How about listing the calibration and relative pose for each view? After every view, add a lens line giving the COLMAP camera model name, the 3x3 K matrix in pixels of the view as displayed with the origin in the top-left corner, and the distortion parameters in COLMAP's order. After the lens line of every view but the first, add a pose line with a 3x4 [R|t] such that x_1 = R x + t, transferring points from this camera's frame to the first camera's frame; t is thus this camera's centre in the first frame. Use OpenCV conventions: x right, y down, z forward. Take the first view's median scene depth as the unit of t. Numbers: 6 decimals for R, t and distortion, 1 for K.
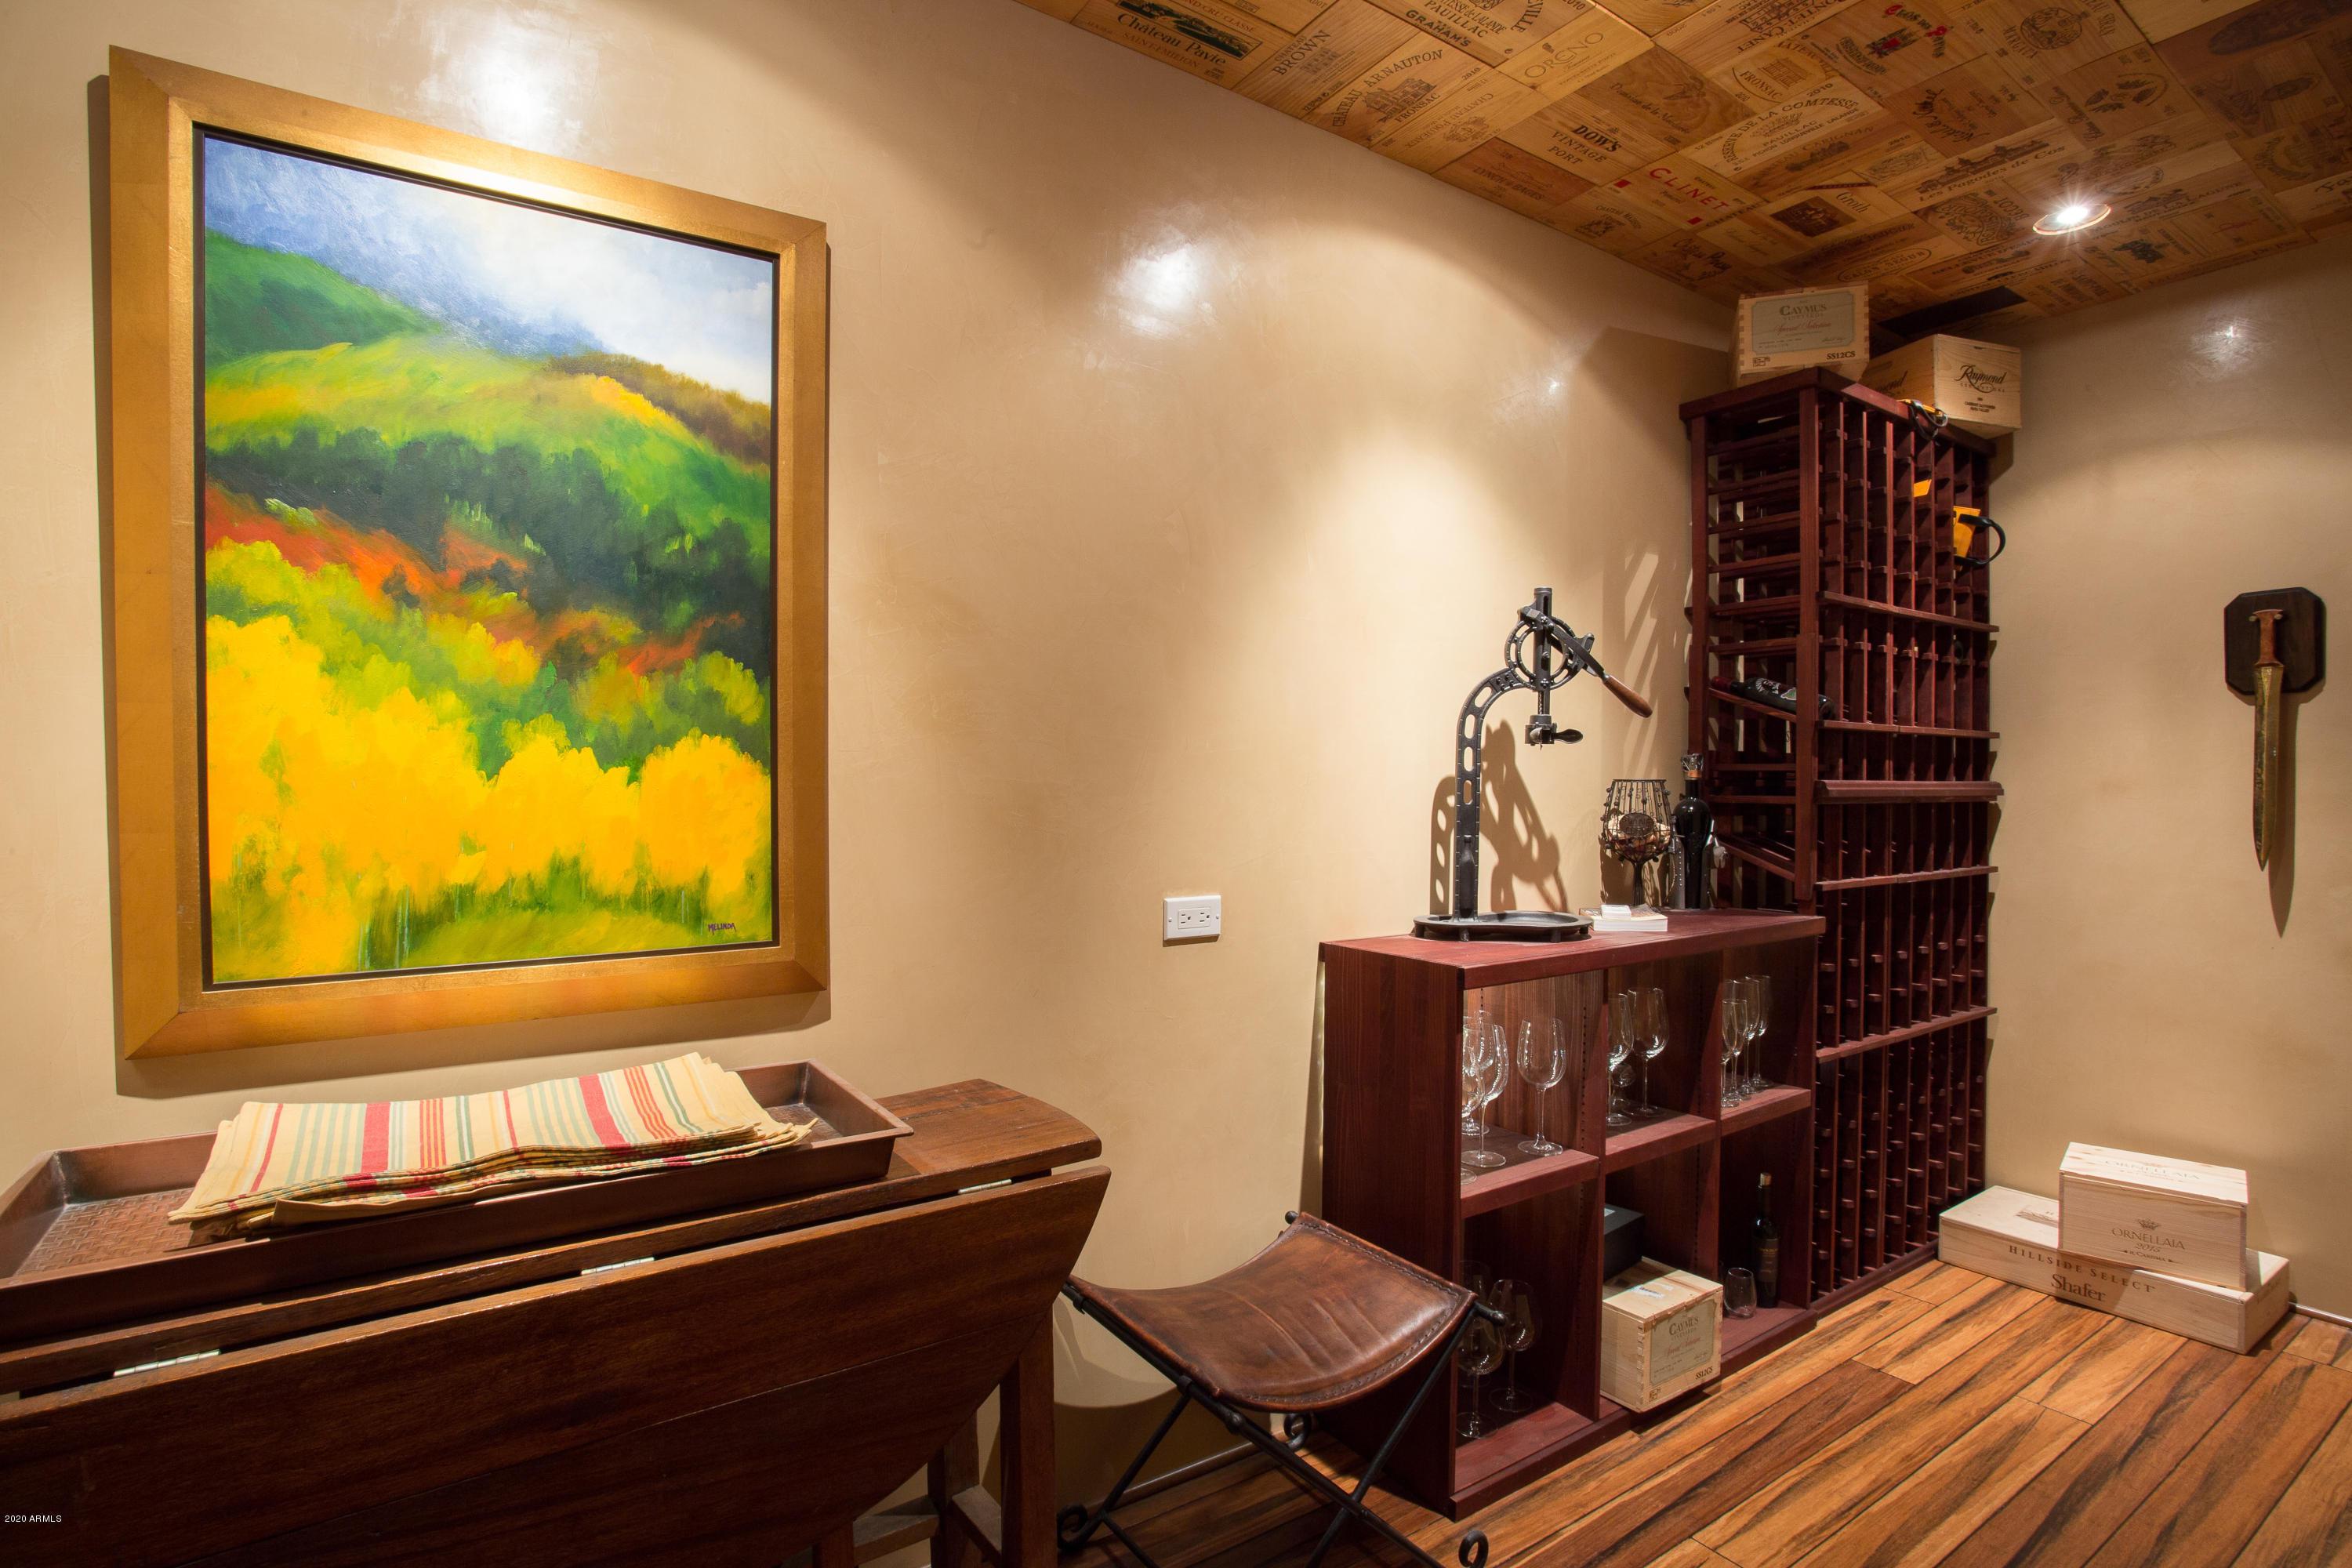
lens RADIAL K [[1150.0, 0, 1162.8], [0, 1150.0, 796.3], [0, 0, 1]] dist [-0.080488, 0.030826]
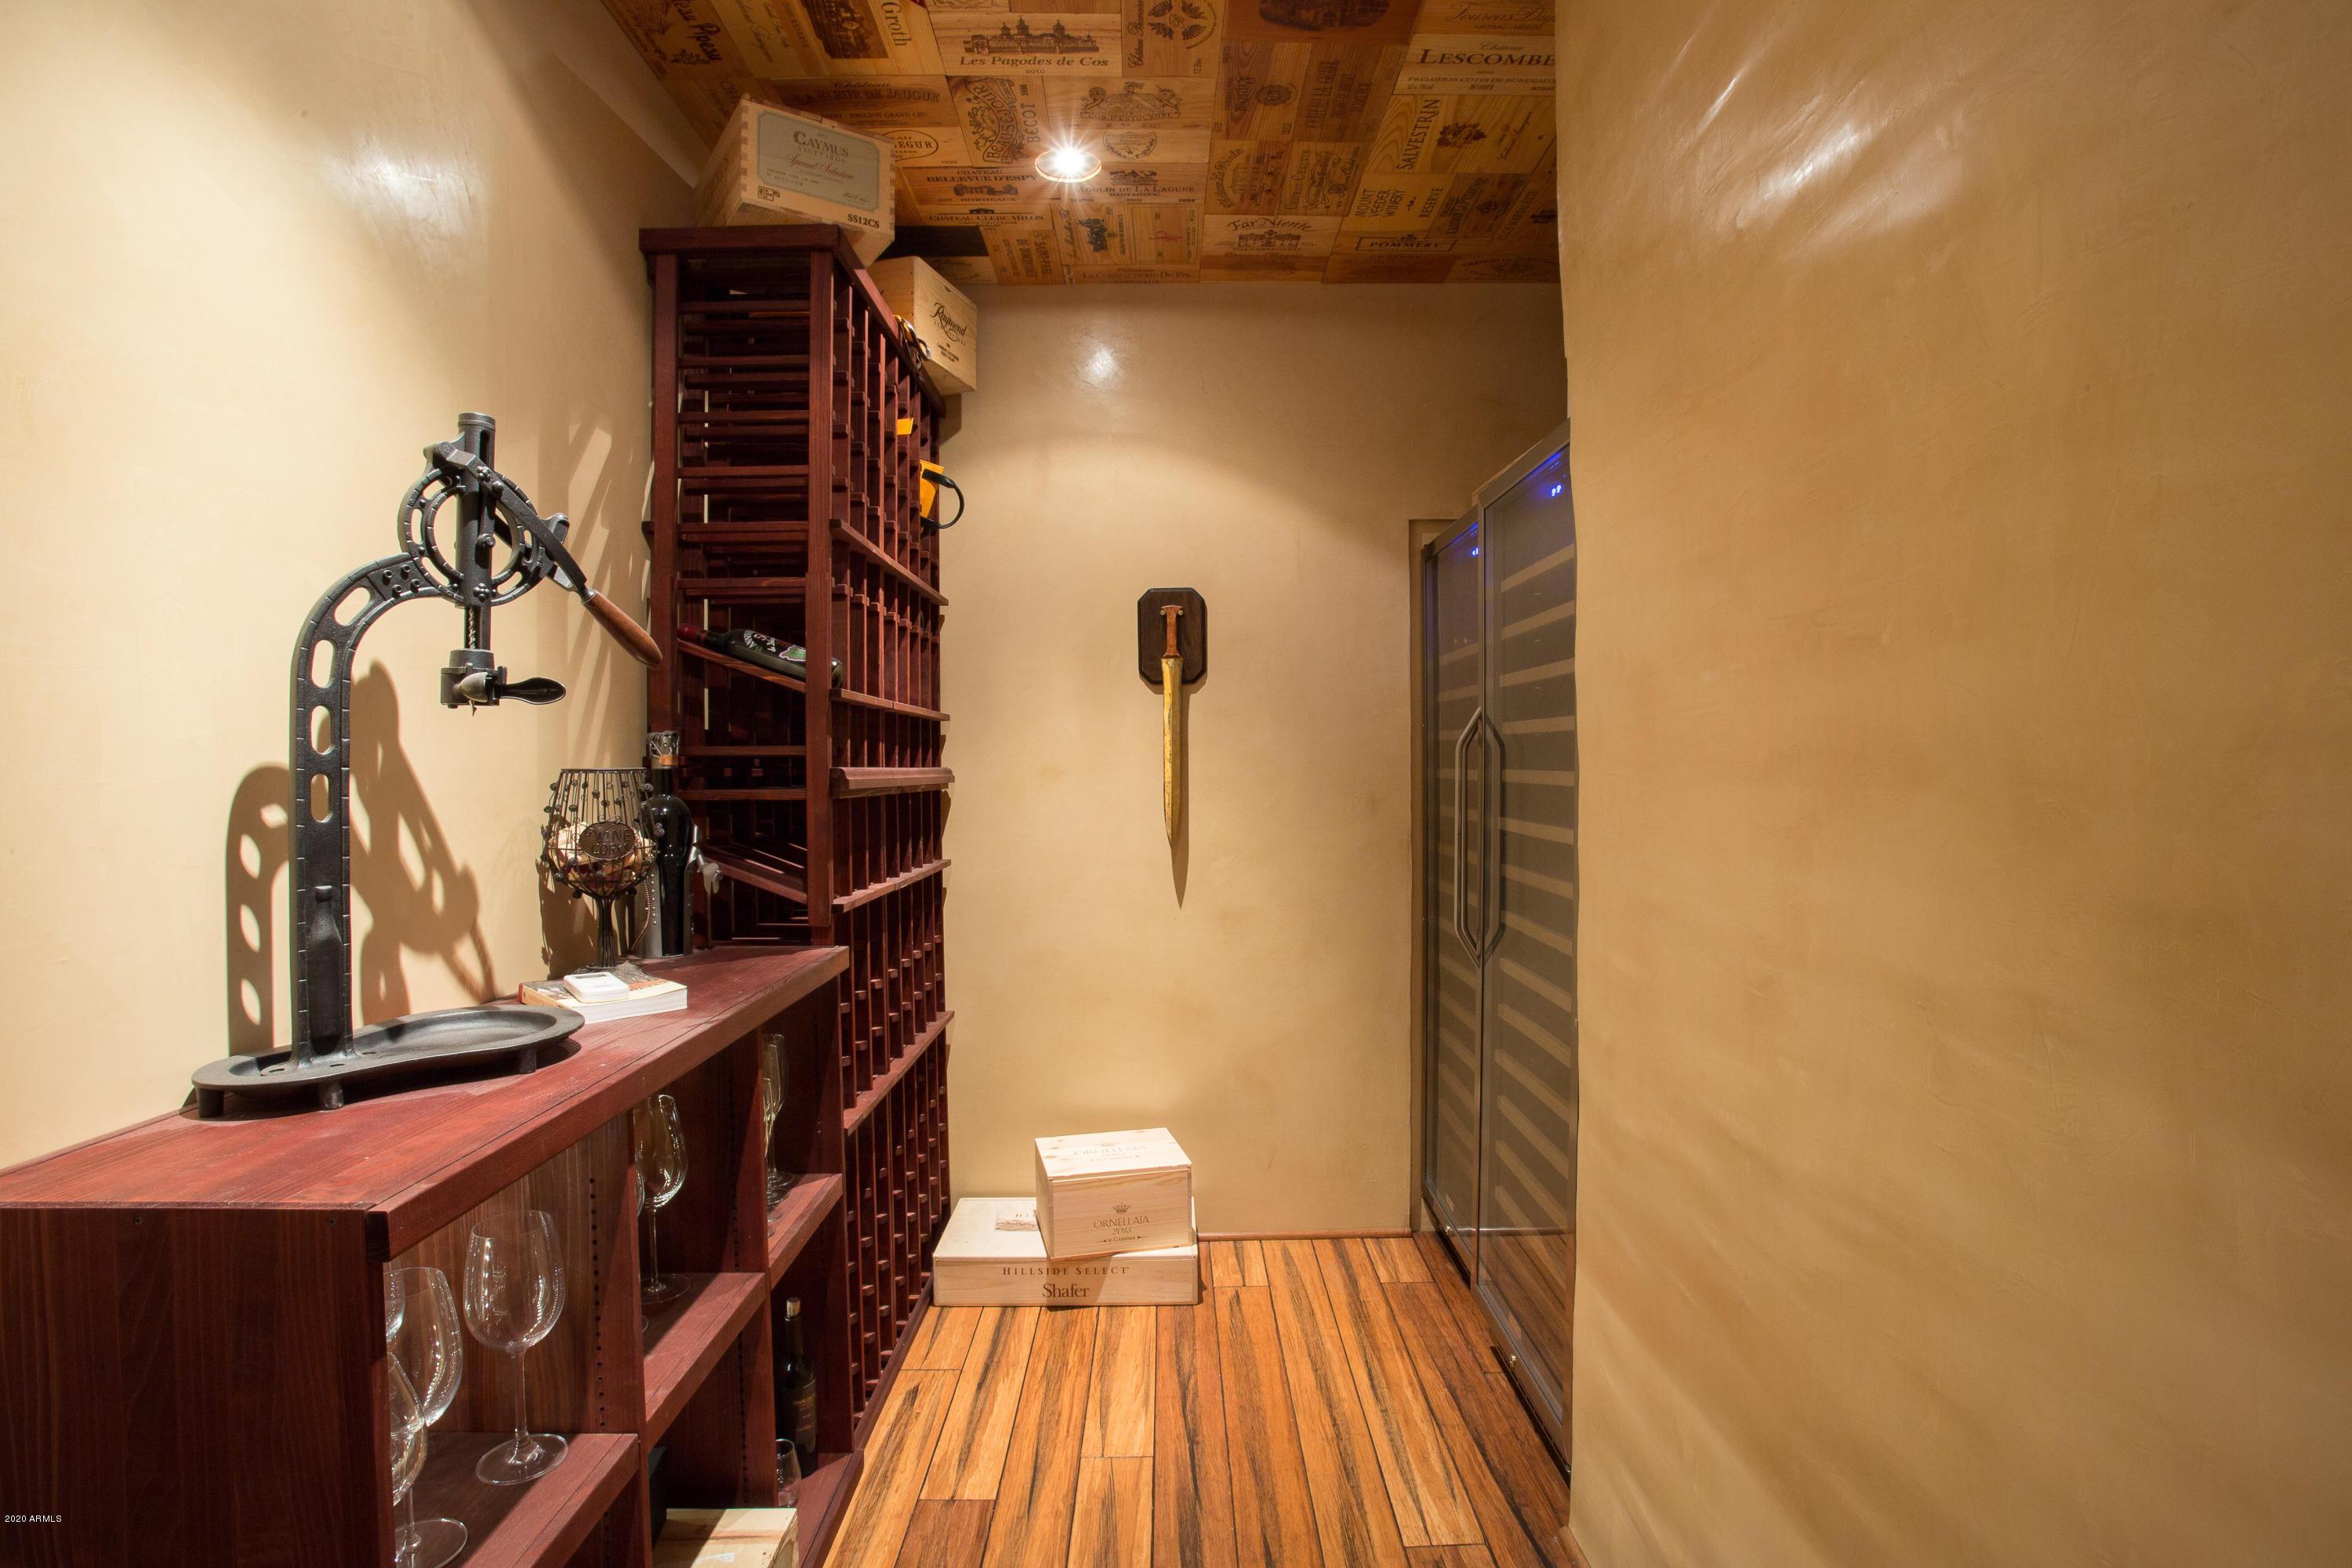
lens RADIAL K [[1149.7, 0, 1176.0], [0, 1149.7, 784.0], [0, 0, 1]] dist [-0.087936, 0.041146]
pose [[0.538242, -0.019152, 0.842573, 0.057345], [0.020643, 0.999741, 0.009538, -0.005731], [-0.842538, 0.012260, 0.538498, 0.386879]]
